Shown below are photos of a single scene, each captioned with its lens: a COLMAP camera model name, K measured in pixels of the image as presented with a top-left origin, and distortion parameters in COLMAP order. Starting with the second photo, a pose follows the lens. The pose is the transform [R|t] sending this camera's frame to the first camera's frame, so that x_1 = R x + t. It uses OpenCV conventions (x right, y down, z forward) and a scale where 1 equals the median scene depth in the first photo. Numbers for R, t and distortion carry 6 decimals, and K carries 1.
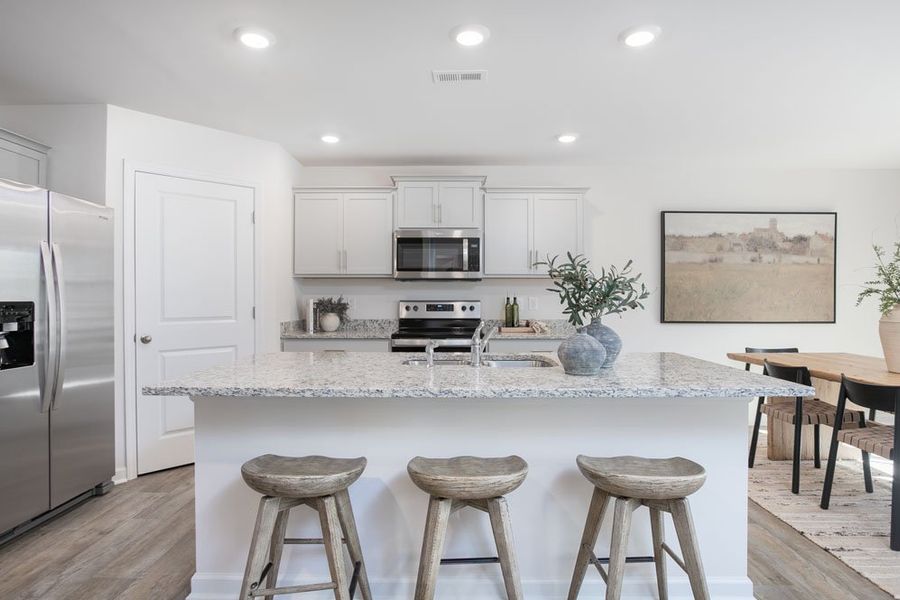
lens RADIAL K [[496.4, 0, 436.4], [0, 496.4, 304.6], [0, 0, 1]] dist [-0.037808, 0.000705]
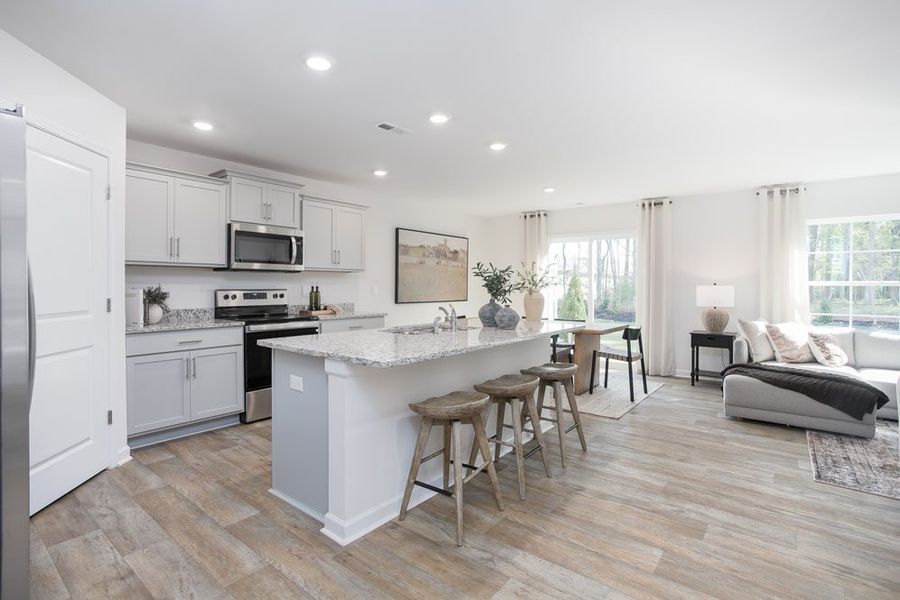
lens RADIAL K [[452.4, 0, 452.5], [0, 452.4, 279.1], [0, 0, 1]] dist [-0.027458, 0.000887]
pose [[0.603679, 0.011867, 0.797140, -0.549660], [0.008160, 0.999745, -0.021063, -0.006839], [-0.797186, 0.019220, 0.603428, 0.056082]]
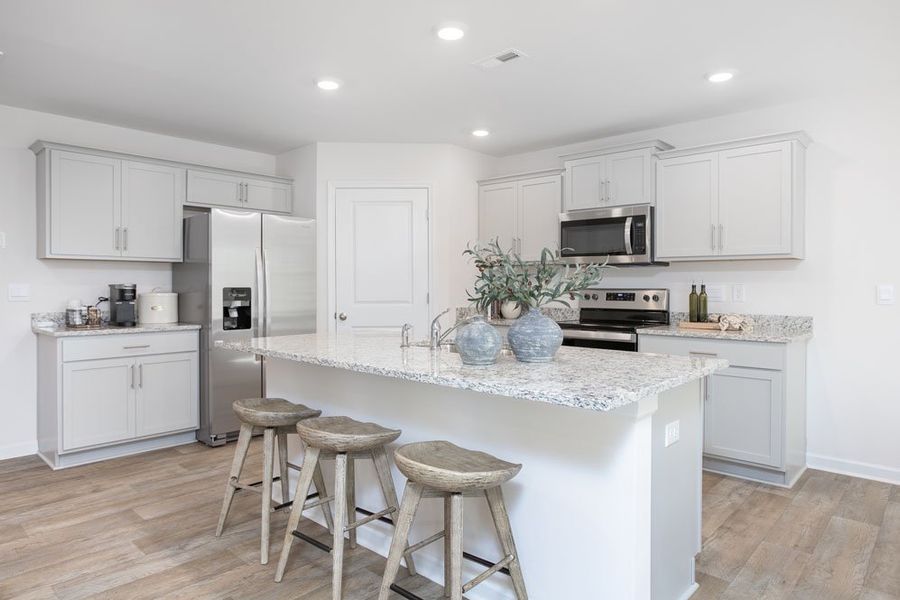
lens RADIAL K [[556.9, 0, 450.0], [0, 556.9, 300.0], [0, 0, 1]] dist [-0.038372, 0.001500]
pose [[0.741282, 0.018609, -0.670936, 0.465963], [-0.010859, 0.999817, 0.015733, -0.000384], [0.671106, -0.004377, 0.741348, 0.073437]]
